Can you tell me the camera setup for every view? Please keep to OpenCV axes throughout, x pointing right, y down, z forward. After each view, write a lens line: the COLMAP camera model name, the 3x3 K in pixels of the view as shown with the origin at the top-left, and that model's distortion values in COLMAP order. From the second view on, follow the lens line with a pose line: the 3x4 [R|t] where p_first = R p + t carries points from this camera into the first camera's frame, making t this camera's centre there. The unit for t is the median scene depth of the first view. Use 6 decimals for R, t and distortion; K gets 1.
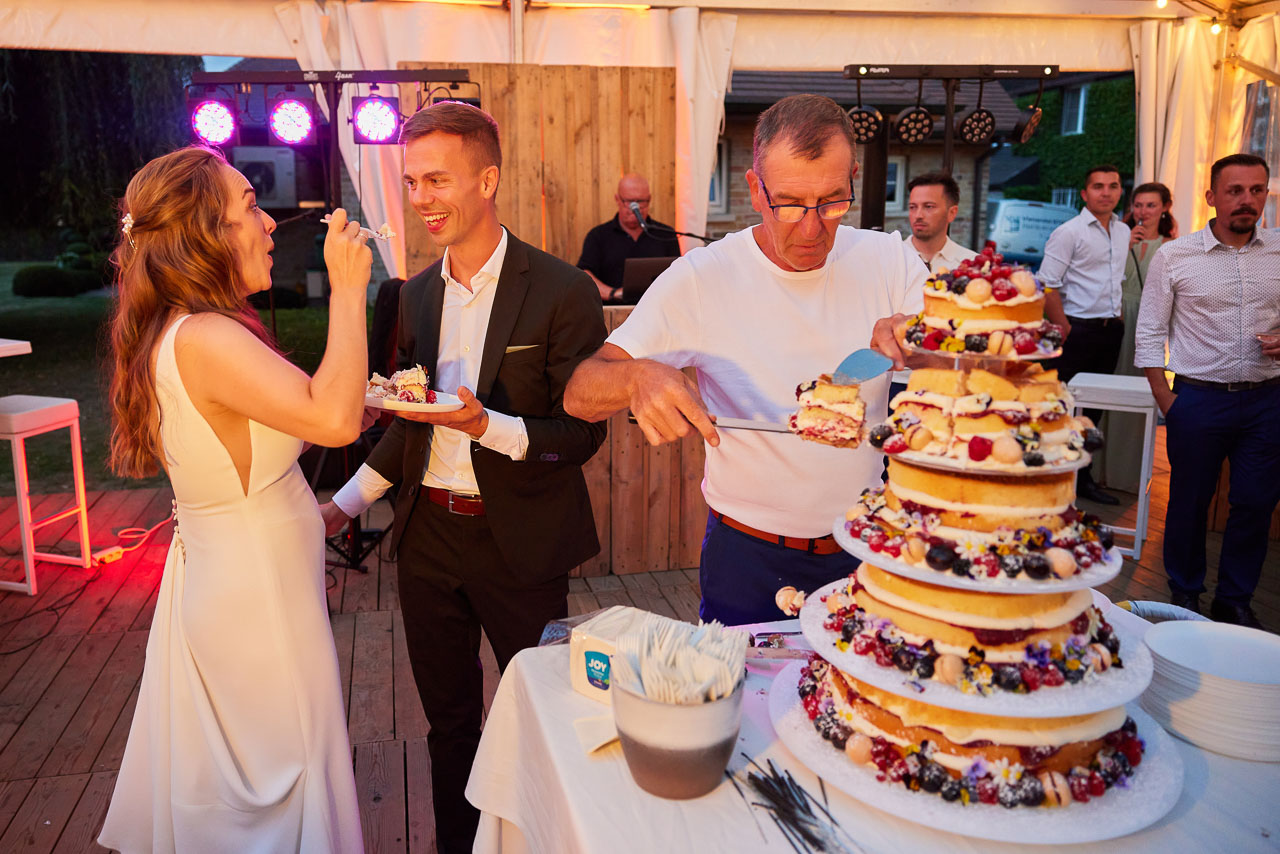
lens RADIAL K [[954.4, 0, 640.0], [0, 954.4, 427.0], [0, 0, 1]] dist [-0.000671, -0.000345]
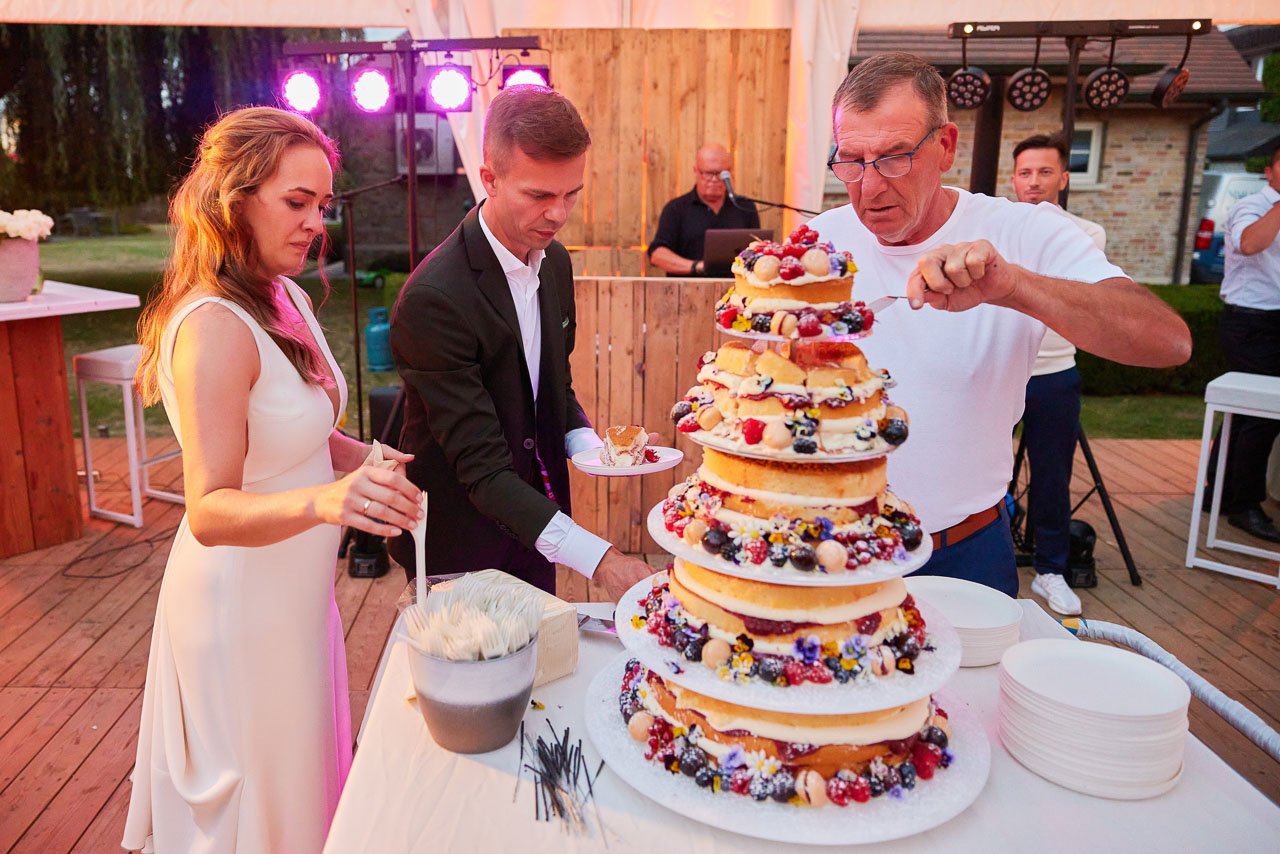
lens RADIAL K [[1003.9, 0, 640.0], [0, 1003.9, 427.0], [0, 0, 1]] dist [-0.008420, -0.000856]
pose [[0.977493, 0.059950, -0.202269, 0.425932], [-0.055934, 0.998108, 0.025518, -0.001484], [0.203416, -0.013630, 0.978998, -0.020768]]
